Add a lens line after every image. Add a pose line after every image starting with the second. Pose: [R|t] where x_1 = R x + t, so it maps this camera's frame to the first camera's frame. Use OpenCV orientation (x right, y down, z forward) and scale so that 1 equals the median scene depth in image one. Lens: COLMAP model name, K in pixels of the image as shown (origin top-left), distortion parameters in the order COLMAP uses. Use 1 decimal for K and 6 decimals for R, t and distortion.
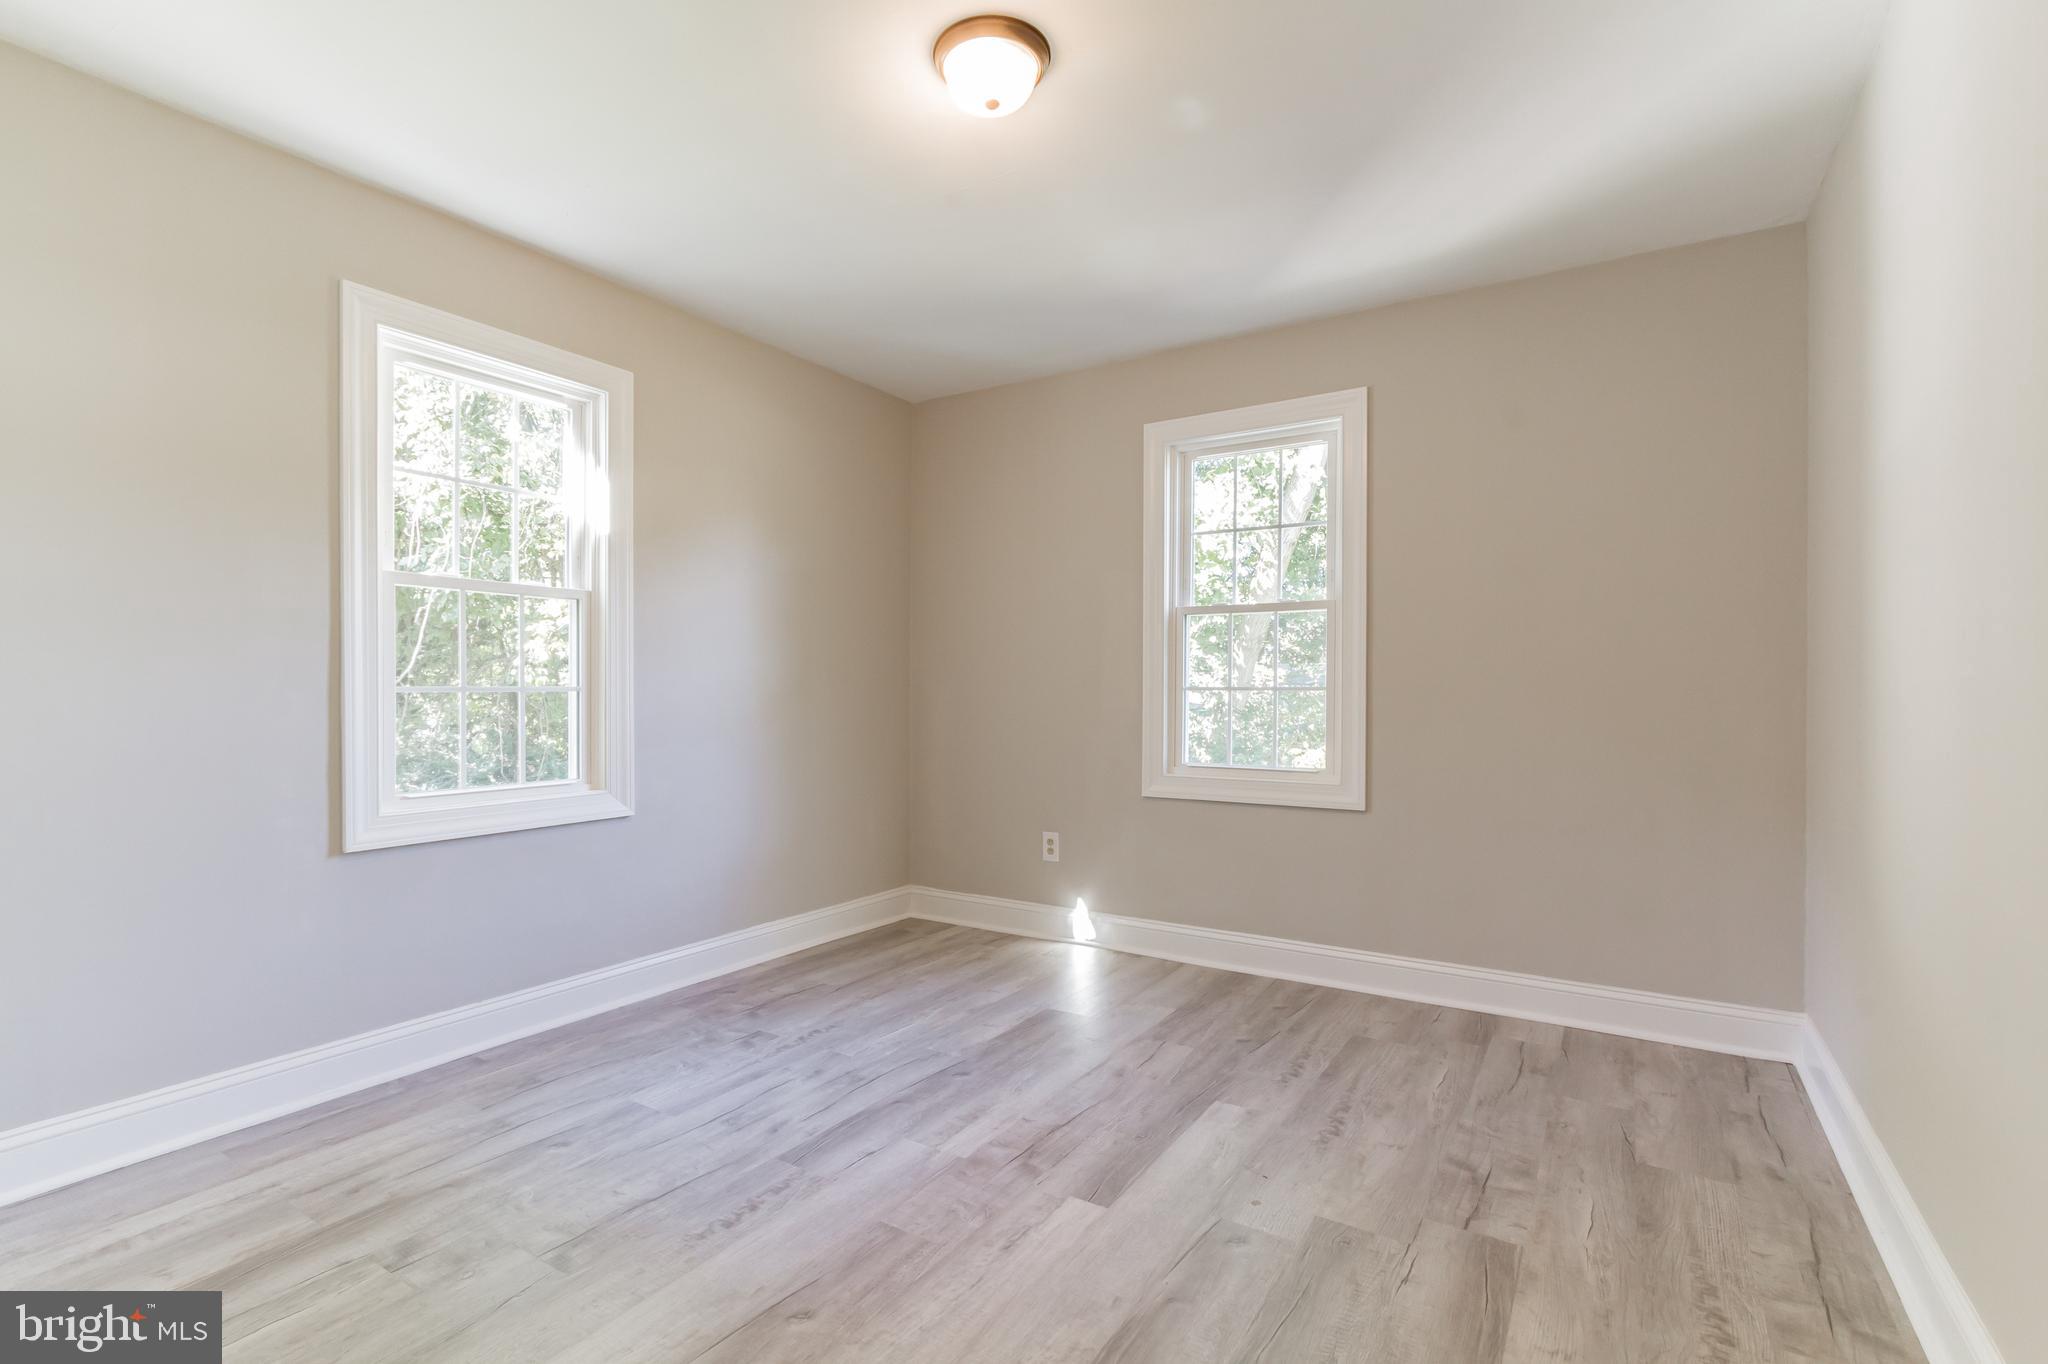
lens RADIAL K [[952.0, 0, 1014.1], [0, 952.0, 696.5], [0, 0, 1]] dist [-0.003890, 0.003402]
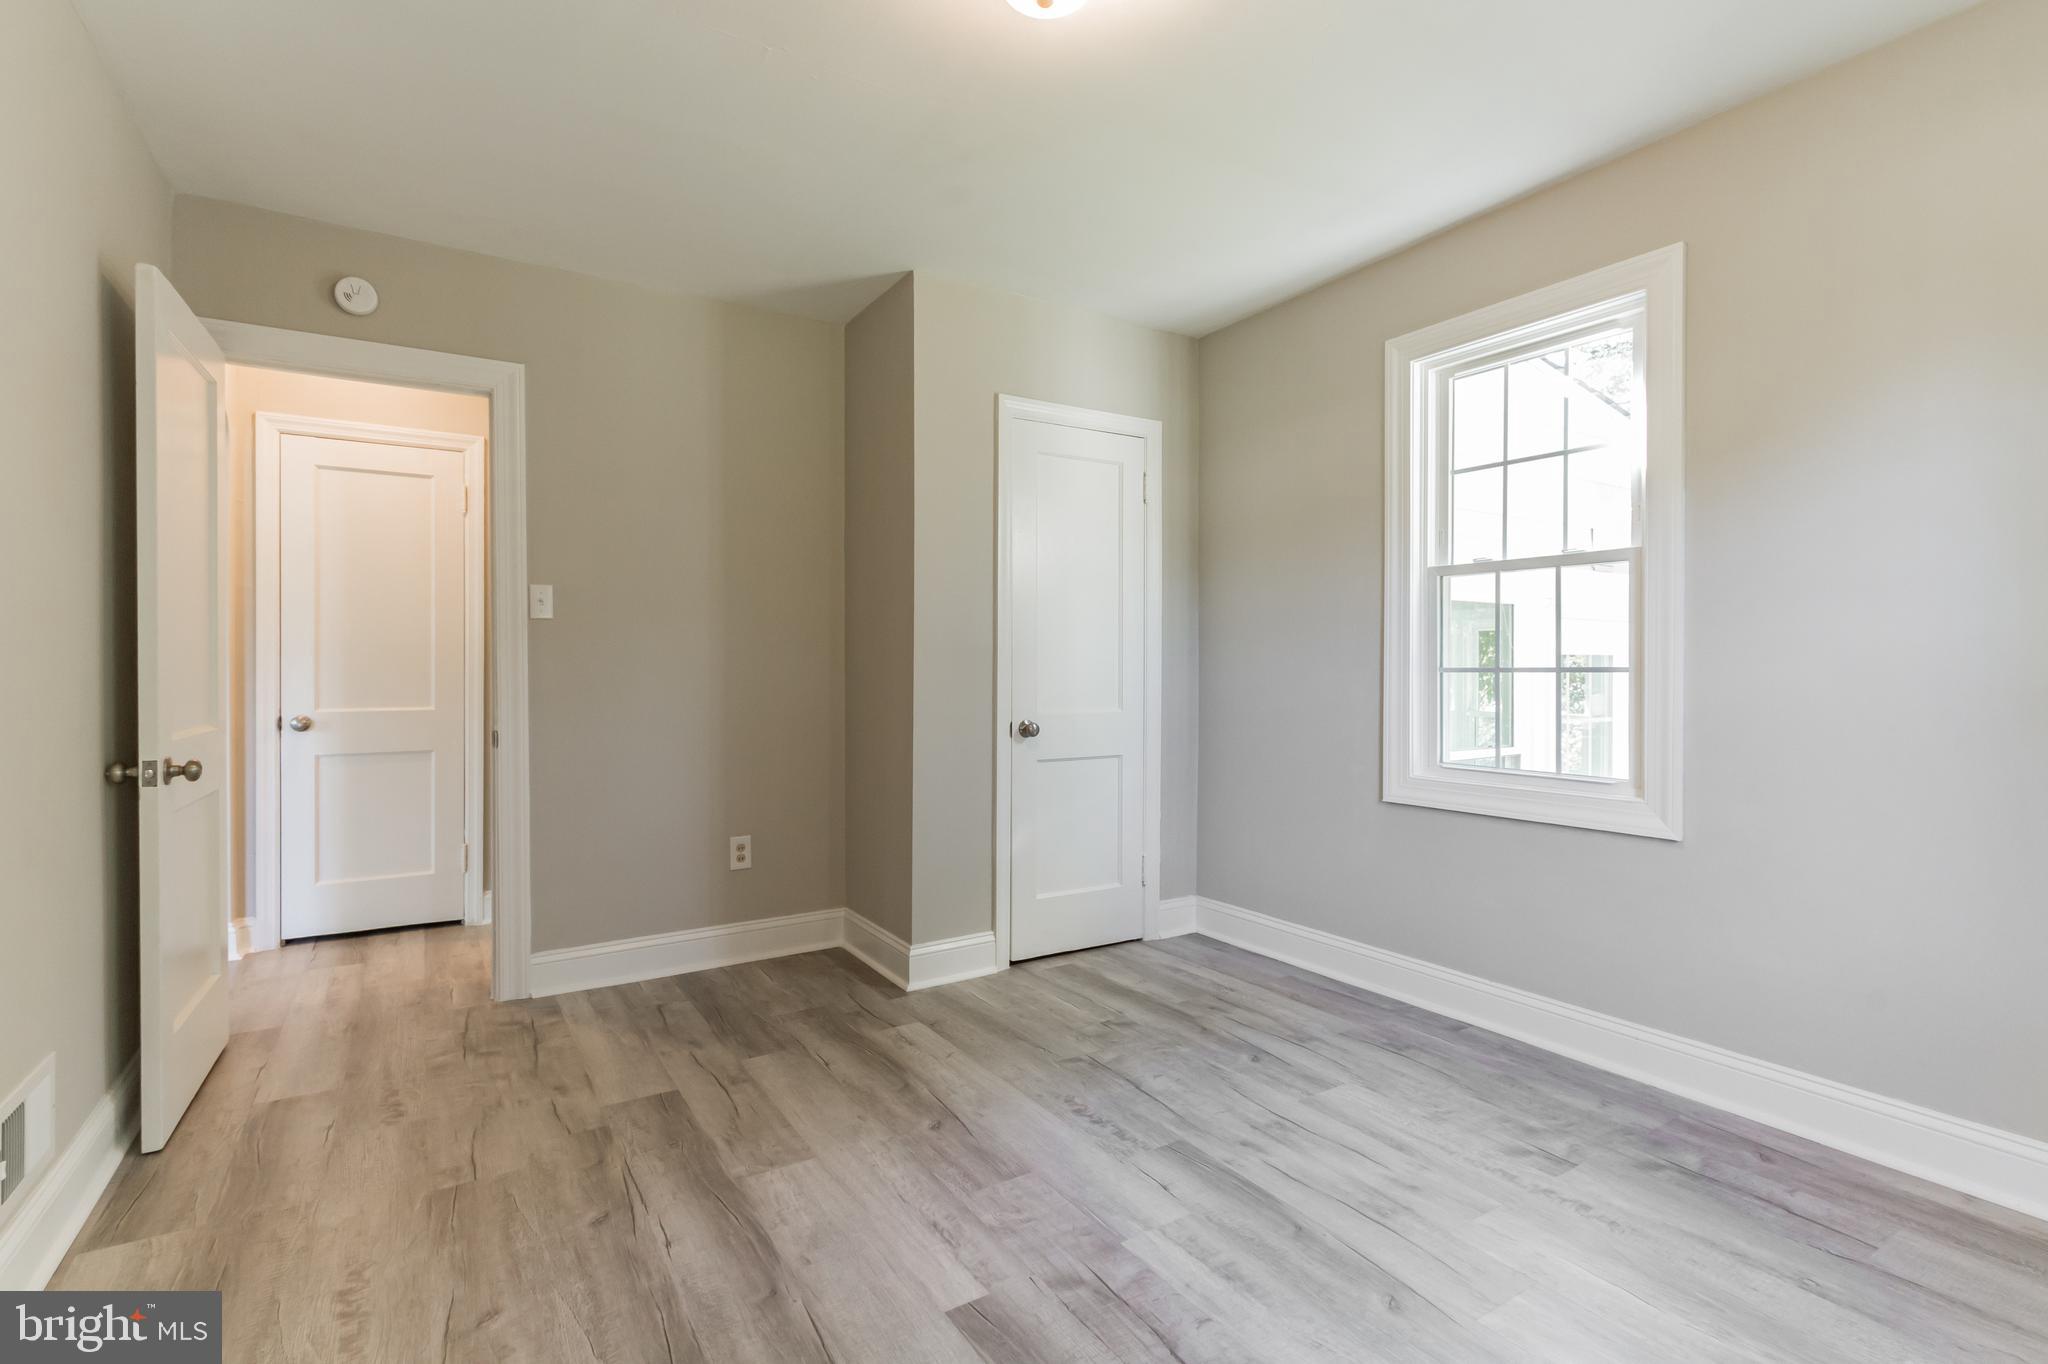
lens RADIAL K [[952.0, 0, 1014.0], [0, 952.0, 667.8], [0, 0, 1]] dist [-0.003890, 0.003402]
pose [[-0.432852, 0.000079, -0.901465, 0.688307], [-0.005229, 0.999983, 0.002599, -0.011869], [0.901450, 0.005839, -0.432845, 1.200451]]
